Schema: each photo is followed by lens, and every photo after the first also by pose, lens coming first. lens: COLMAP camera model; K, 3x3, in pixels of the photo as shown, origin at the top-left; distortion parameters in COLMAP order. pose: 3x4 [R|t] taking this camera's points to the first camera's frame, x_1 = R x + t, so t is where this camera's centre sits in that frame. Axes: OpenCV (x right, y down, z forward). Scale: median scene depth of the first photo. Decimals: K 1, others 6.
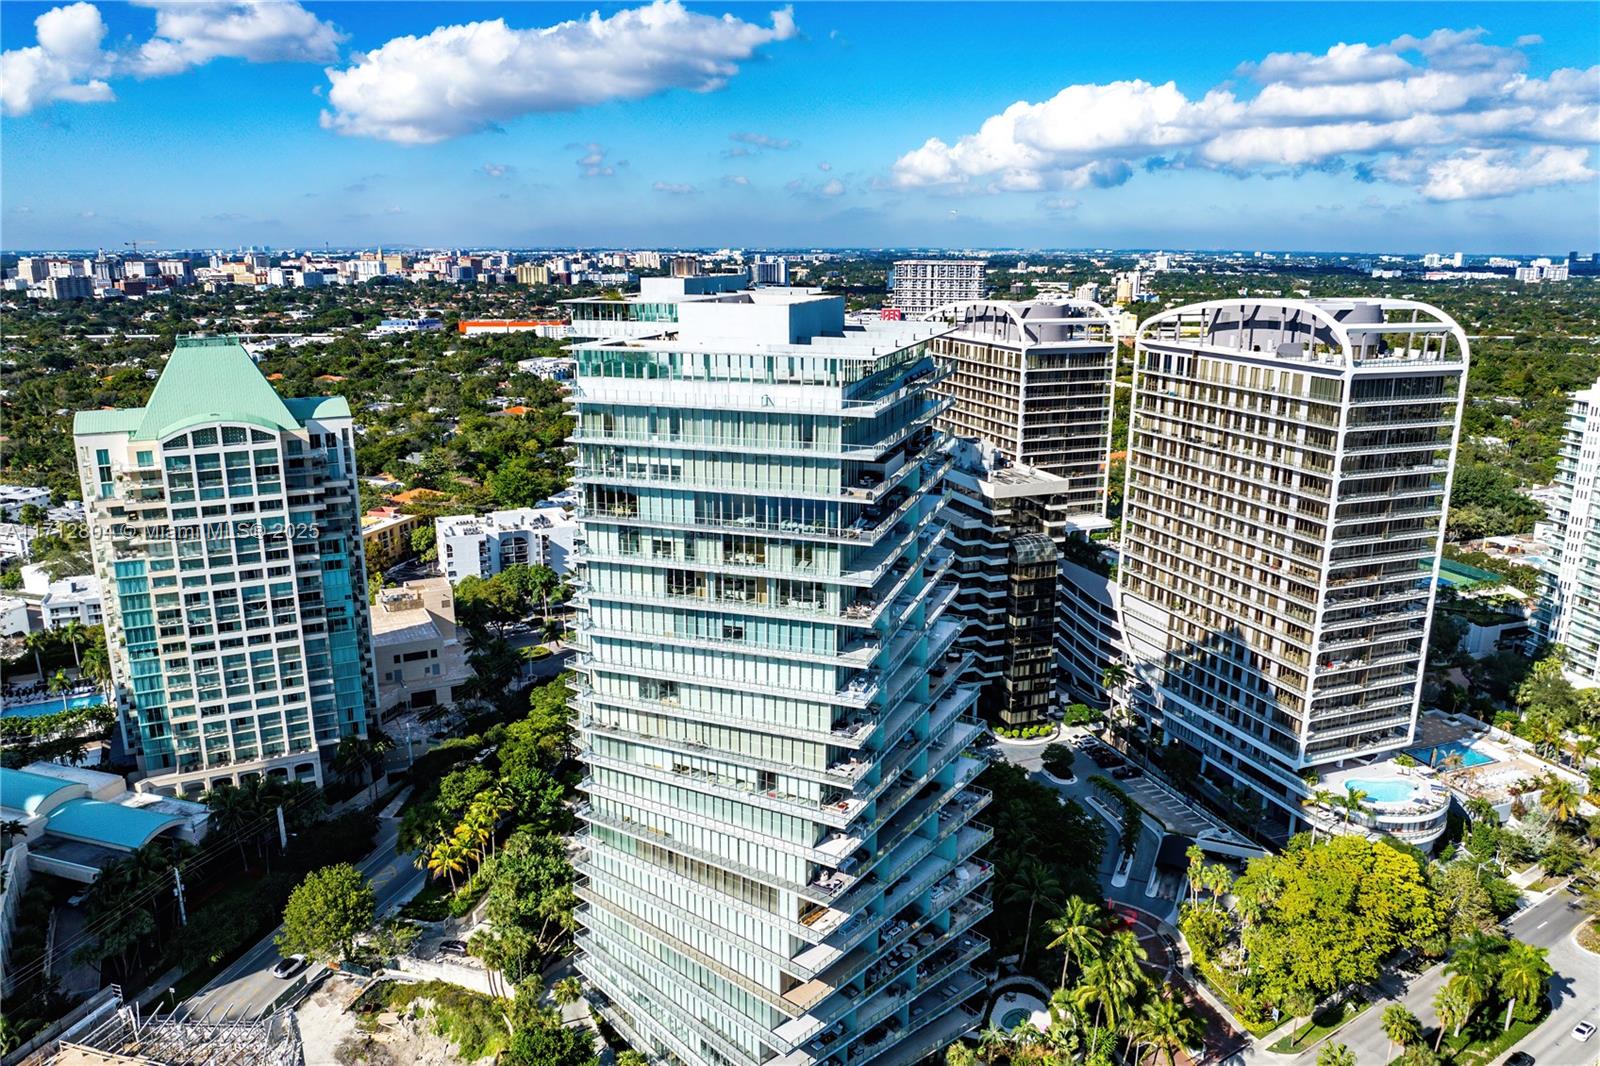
lens RADIAL K [[1150.6, 0, 800.0], [0, 1150.6, 533.0], [0, 0, 1]] dist [0.024964, -0.003528]
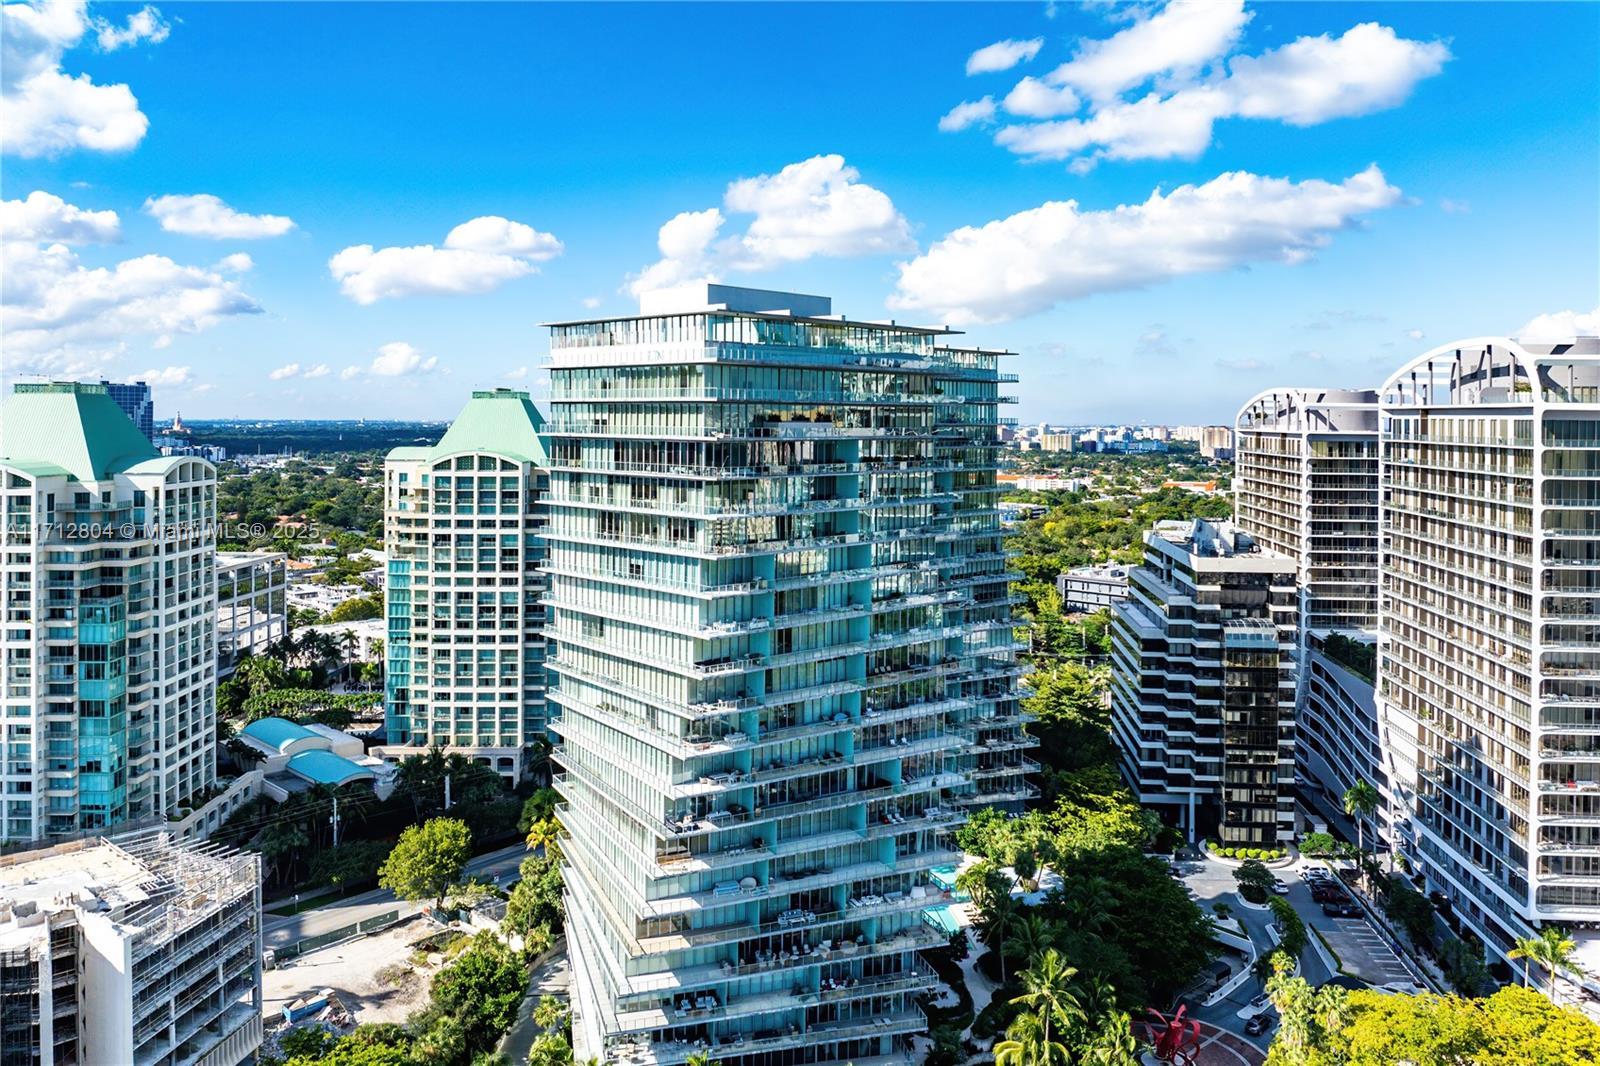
lens RADIAL K [[1170.7, 0, 801.5], [0, 1170.7, 409.4], [0, 0, 1]] dist [0.036158, -0.002048]
pose [[0.911757, 0.000775, -0.410730, 0.316436], [-0.100127, 0.970249, -0.220436, 0.098512], [0.398340, 0.242109, 0.884708, 0.020931]]
